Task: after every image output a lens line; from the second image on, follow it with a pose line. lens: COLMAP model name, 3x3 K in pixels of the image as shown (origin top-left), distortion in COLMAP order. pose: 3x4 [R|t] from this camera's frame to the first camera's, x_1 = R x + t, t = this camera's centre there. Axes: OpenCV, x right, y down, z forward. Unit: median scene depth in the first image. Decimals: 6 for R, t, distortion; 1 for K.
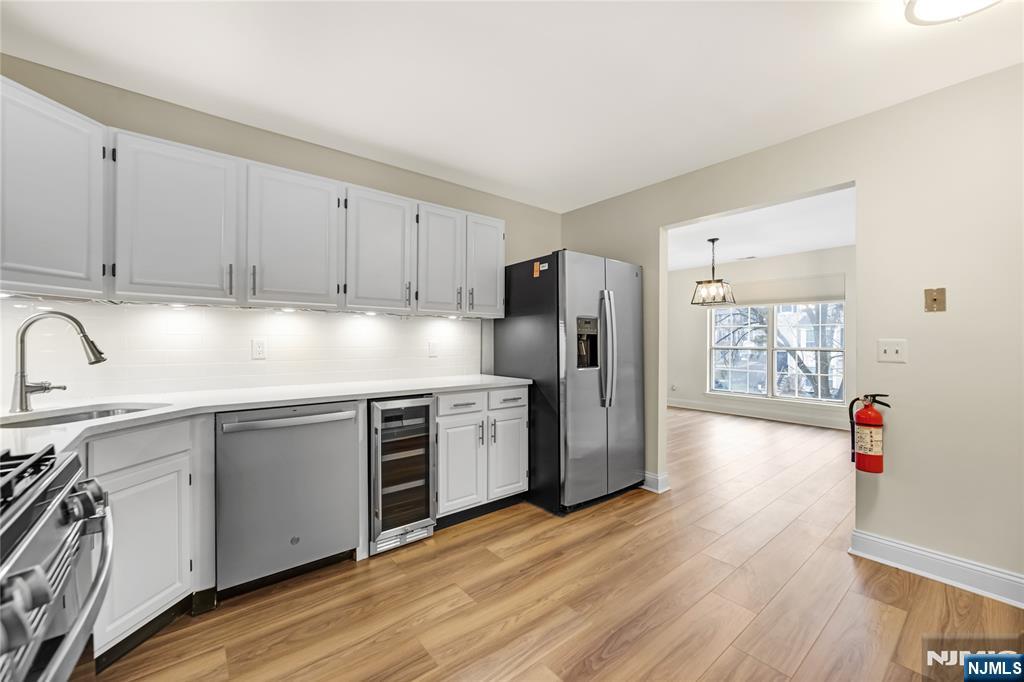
lens RADIAL K [[420.1, 0, 512.0], [0, 420.1, 341.0], [0, 0, 1]] dist [-0.001822, -0.000184]
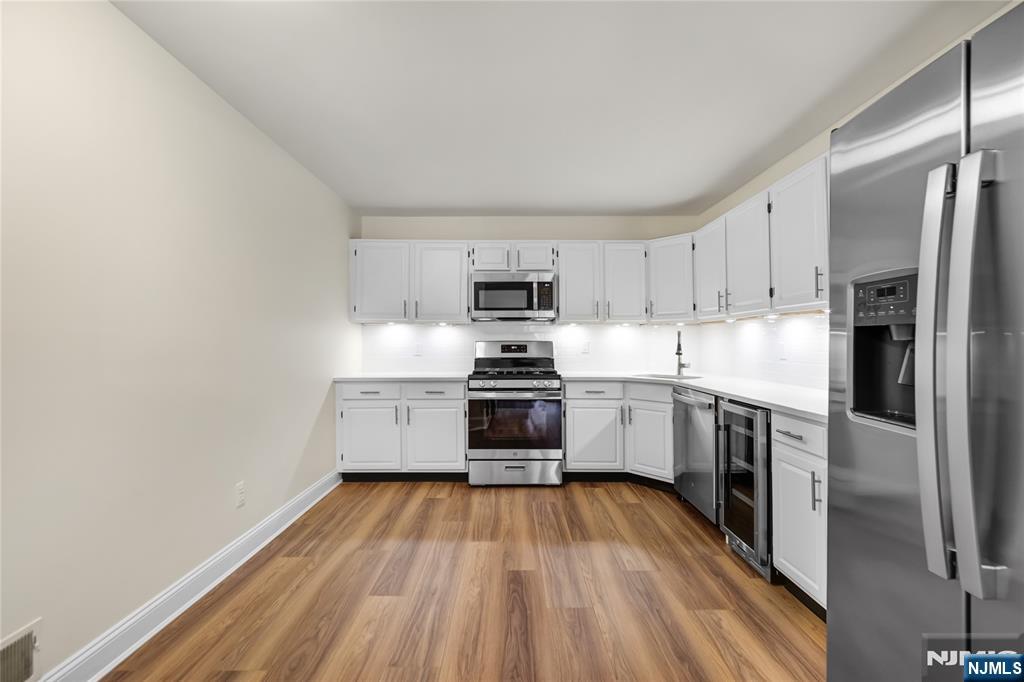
lens RADIAL K [[420.1, 0, 512.0], [0, 420.1, 341.0], [0, 0, 1]] dist [-0.001822, -0.000184]
pose [[-0.640302, -0.003549, -0.768115, 1.059135], [0.002910, 0.999971, -0.007047, -0.001457], [0.768118, -0.006748, -0.640273, 1.596870]]
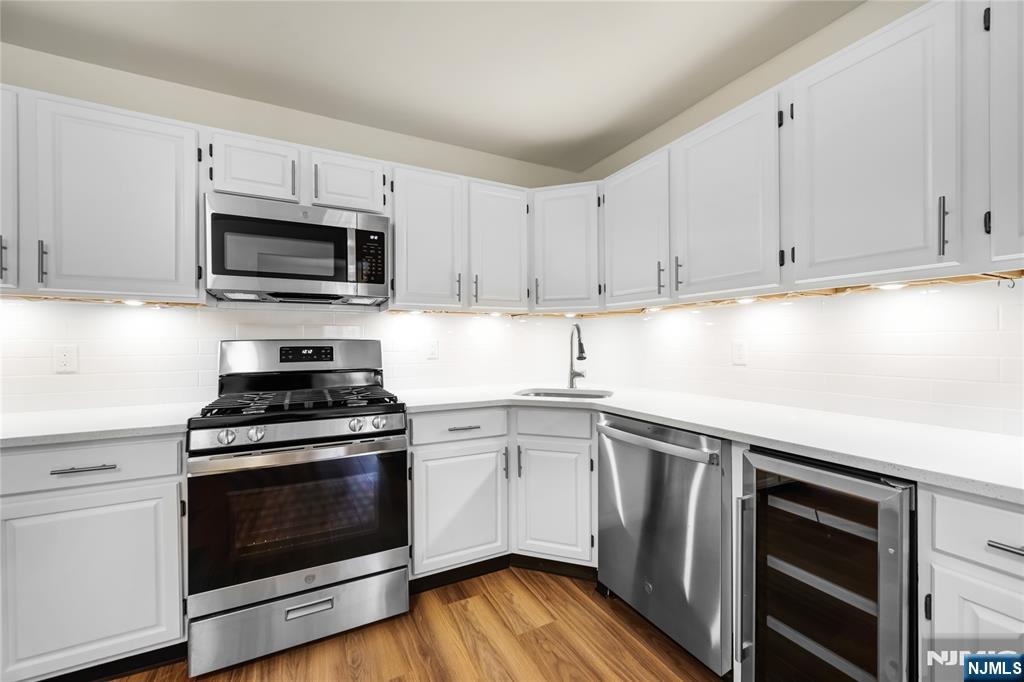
lens RADIAL K [[415.1, 0, 509.4], [0, 415.1, 337.6], [0, 0, 1]] dist [-0.000830, -0.000103]
pose [[-0.229350, -0.009751, -0.973295, 0.373317], [0.007791, 0.999899, -0.011853, -0.004327], [0.973313, -0.010301, -0.229251, 1.023433]]
